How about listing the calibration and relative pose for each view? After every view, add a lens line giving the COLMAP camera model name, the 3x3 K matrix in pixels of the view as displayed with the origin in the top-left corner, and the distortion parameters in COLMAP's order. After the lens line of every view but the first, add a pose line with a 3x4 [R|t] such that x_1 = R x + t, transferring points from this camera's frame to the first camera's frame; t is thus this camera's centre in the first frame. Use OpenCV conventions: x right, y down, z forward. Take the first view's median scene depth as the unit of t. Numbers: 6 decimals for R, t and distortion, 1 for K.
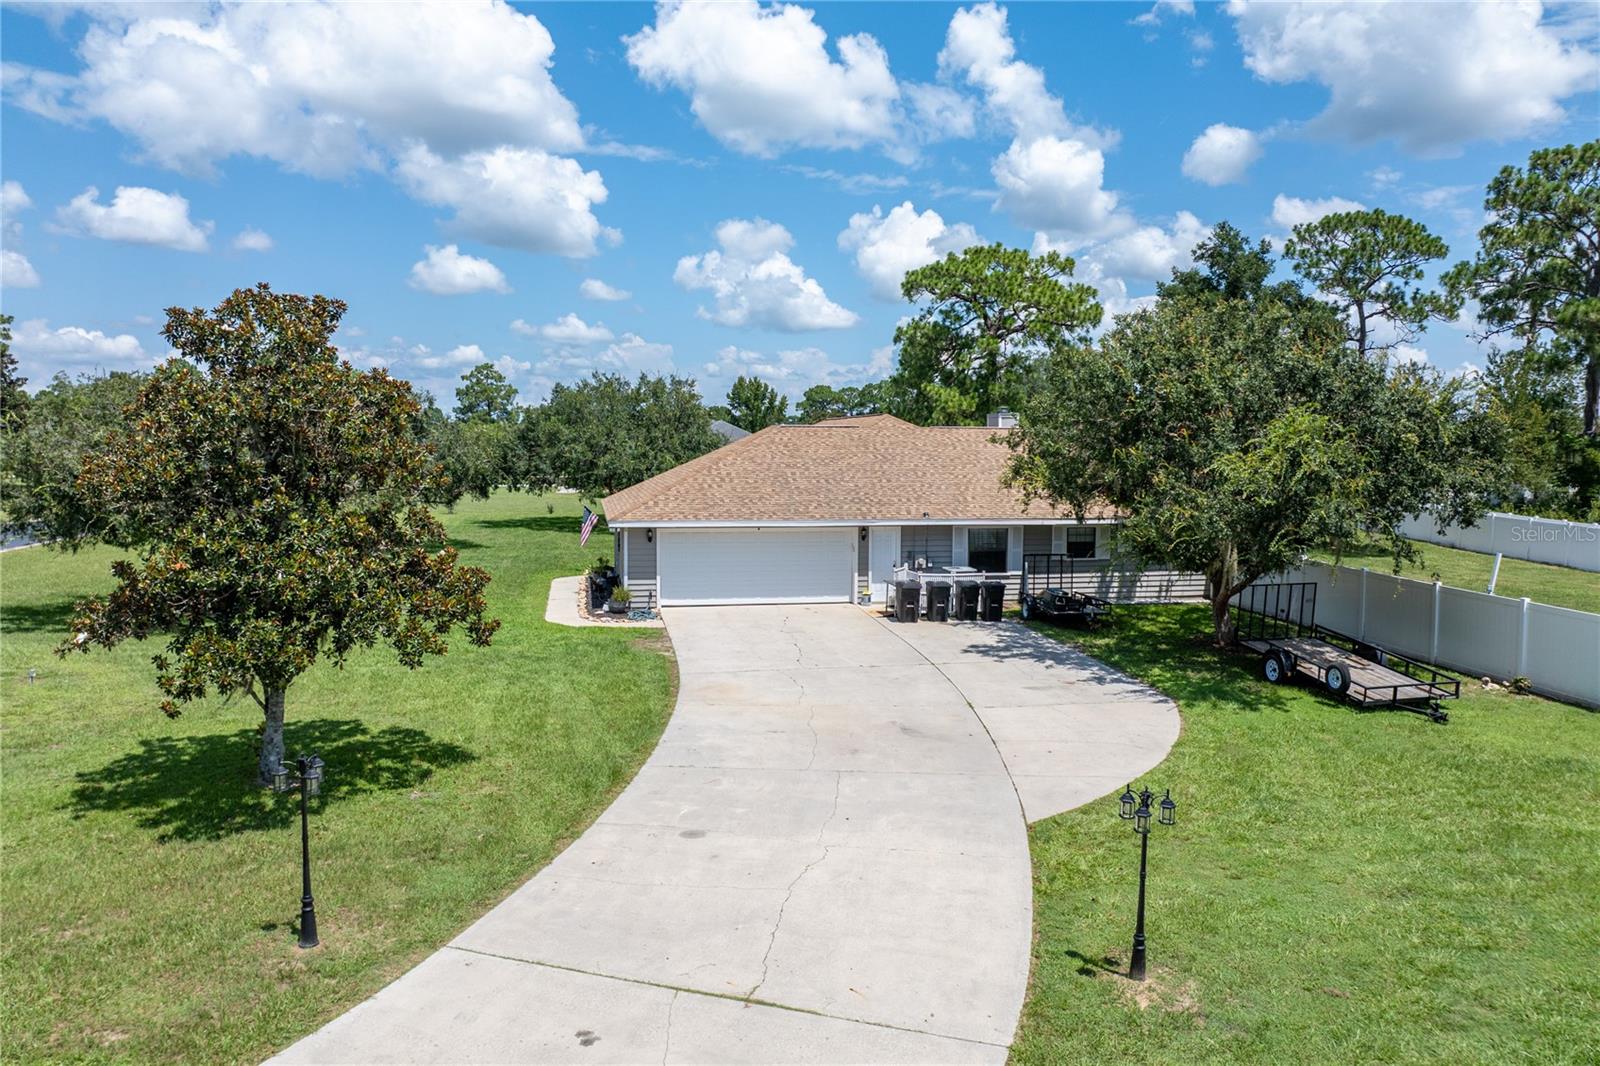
lens RADIAL K [[1124.5, 0, 804.3], [0, 1124.5, 493.1], [0, 0, 1]] dist [-0.038307, 0.008089]
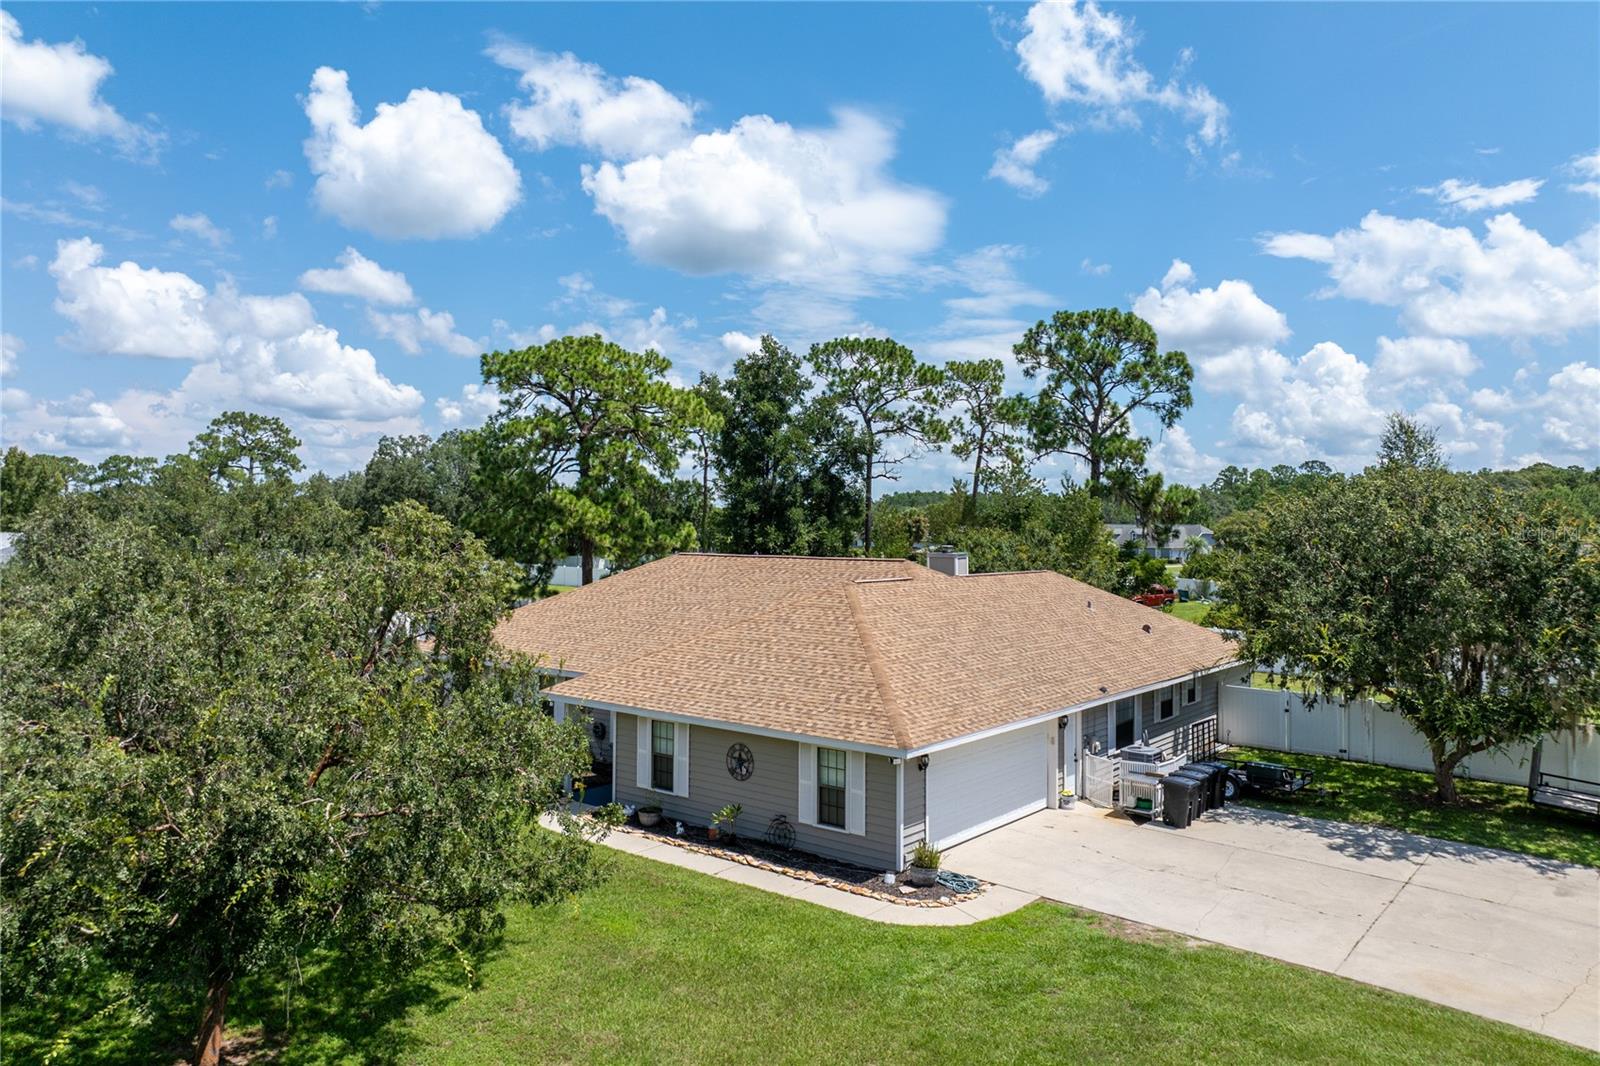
lens RADIAL K [[1123.1, 0, 804.2], [0, 1123.1, 461.8], [0, 0, 1]] dist [-0.008001, -0.075718]
pose [[0.768154, 0.034718, 0.639324, -0.661510], [0.026515, 0.995947, -0.085942, -0.092688], [-0.639716, 0.082969, 0.764120, 0.498478]]
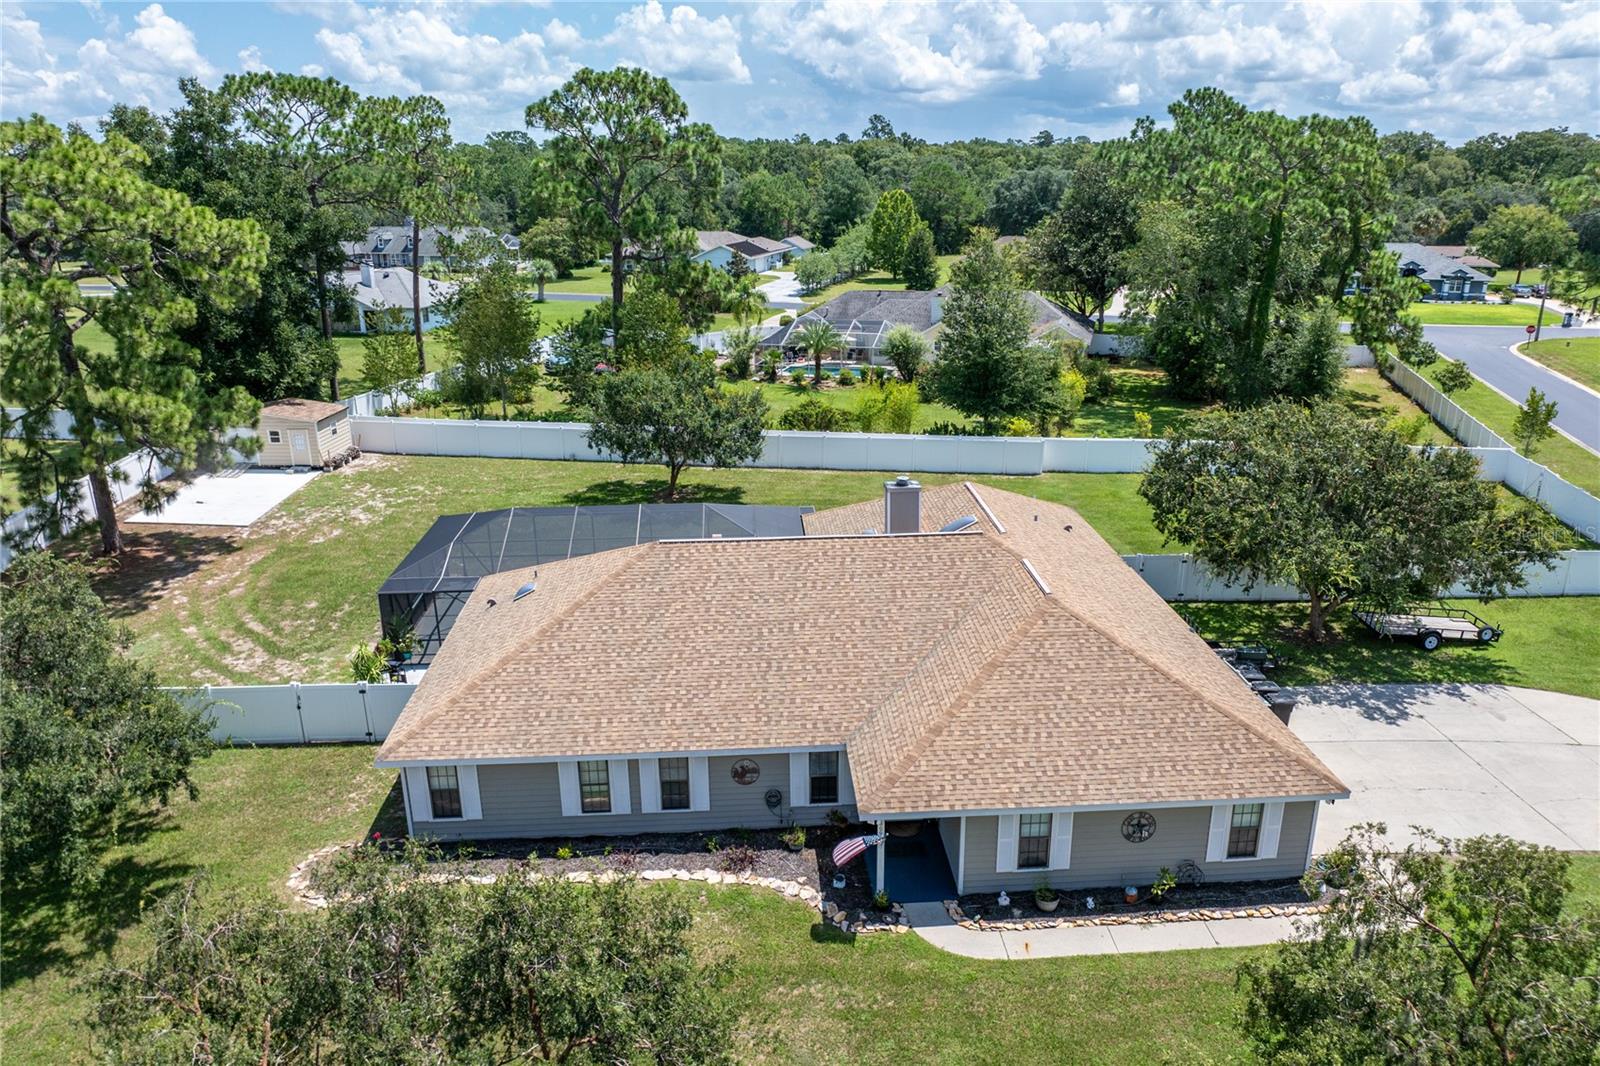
lens RADIAL K [[1136.8, 0, 804.2], [0, 1136.8, 559.3], [0, 0, 1]] dist [-0.035198, -0.002676]
pose [[0.137907, -0.332337, 0.933024, -0.926696], [0.054438, 0.943144, 0.327896, -0.420729], [-0.988948, 0.005572, 0.148158, 1.260391]]
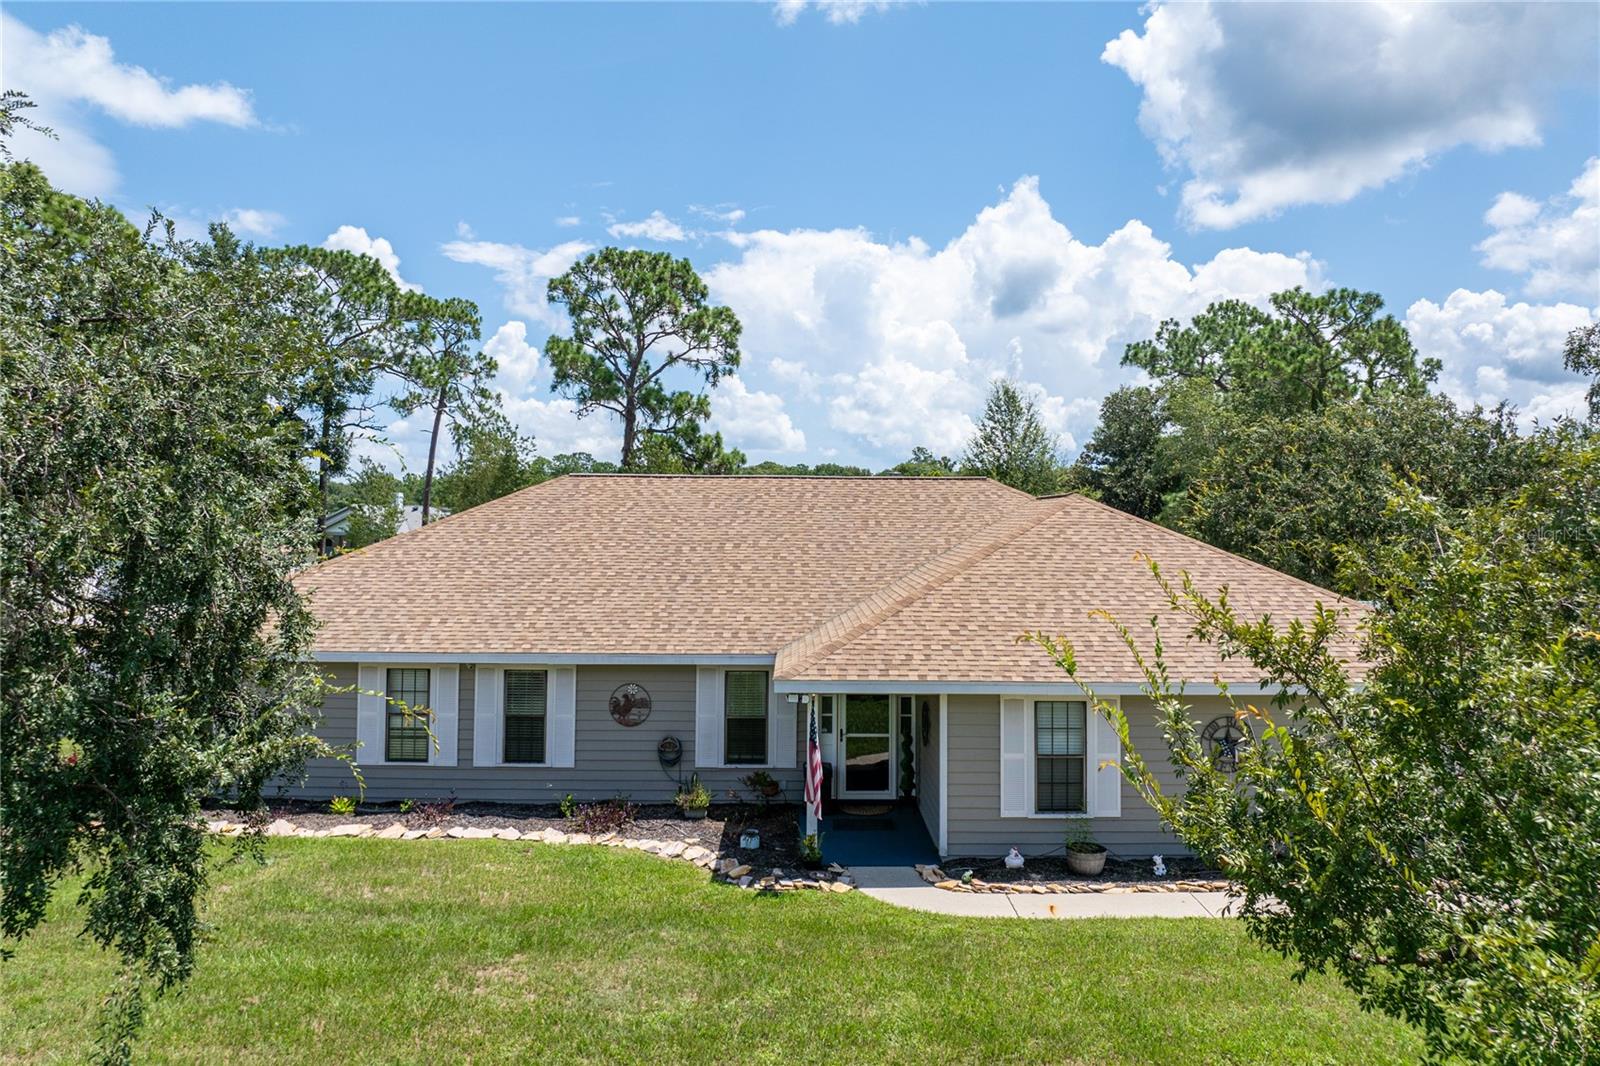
lens RADIAL K [[1127.4, 0, 804.6], [0, 1127.4, 460.8], [0, 0, 1]] dist [-0.037868, -0.001044]
pose [[0.183657, 0.053137, 0.981553, -0.729549], [0.034871, 0.997557, -0.060529, -0.057071], [-0.982372, 0.045344, 0.181355, 1.233424]]
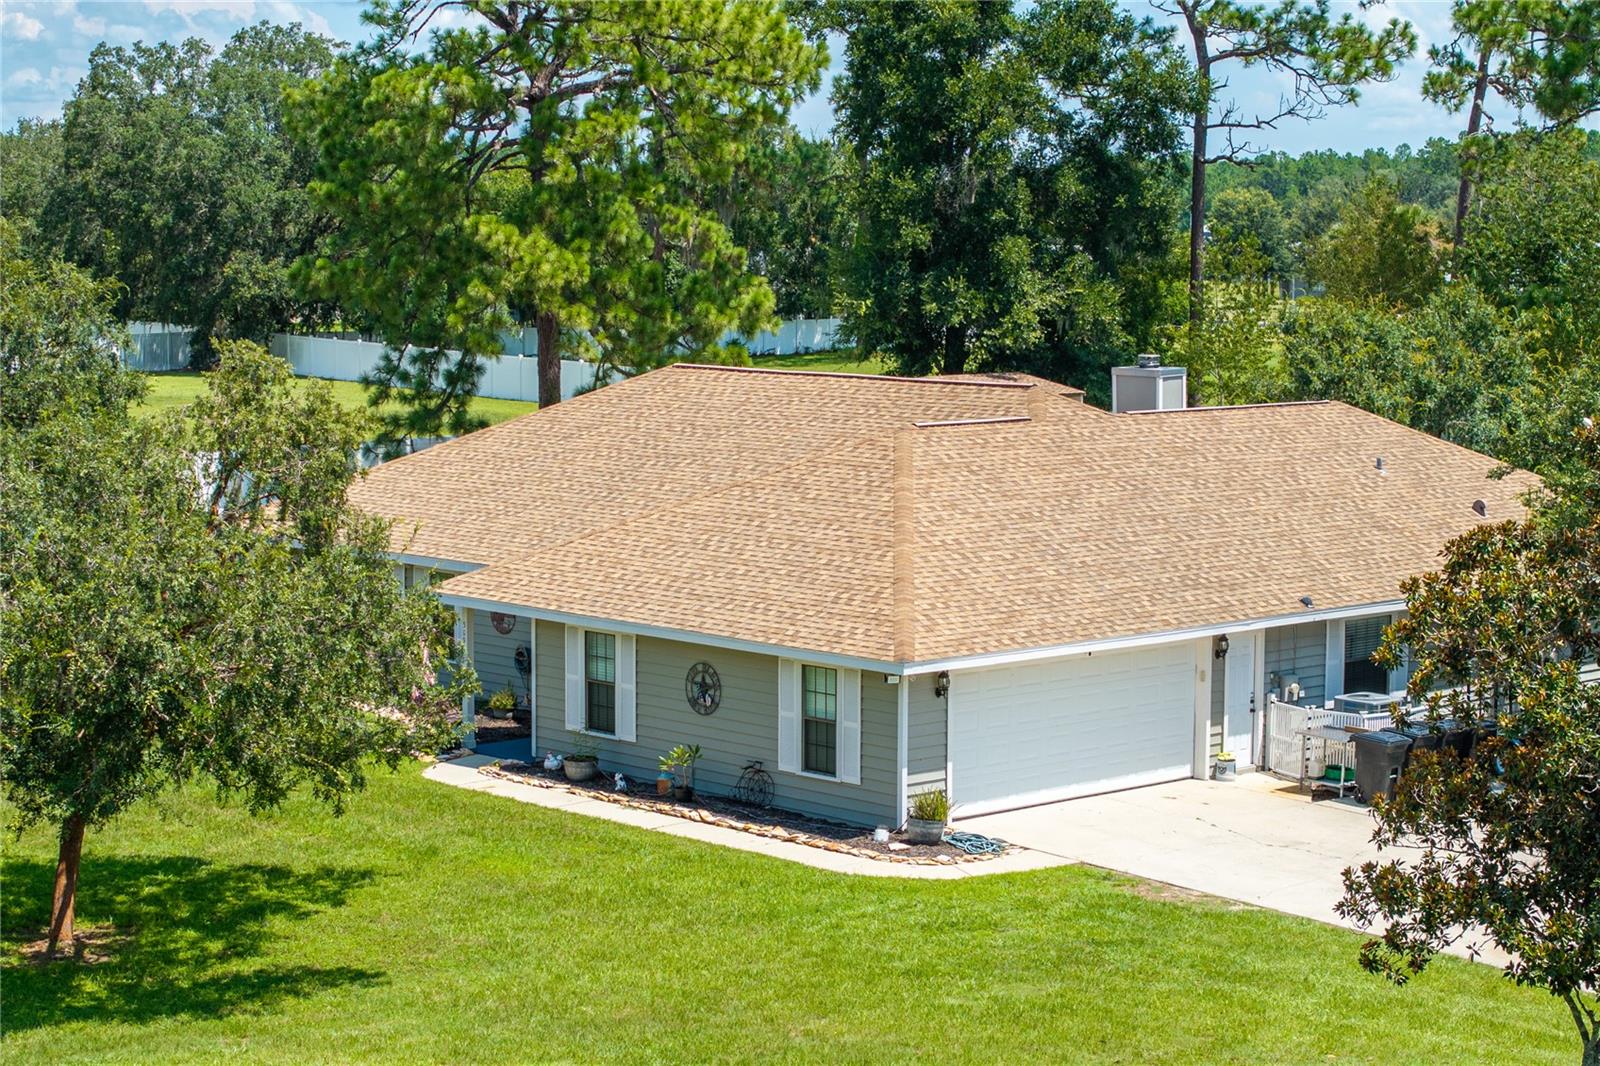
lens RADIAL K [[3205.8, 0, 800.0], [0, 3205.8, 533.0], [0, 0, 1]] dist [-0.182235, 1.331413]
pose [[0.847557, -0.053732, 0.527977, -0.955174], [0.022269, 0.997586, 0.065775, -0.126828], [-0.530237, -0.043991, 0.846707, -0.177620]]
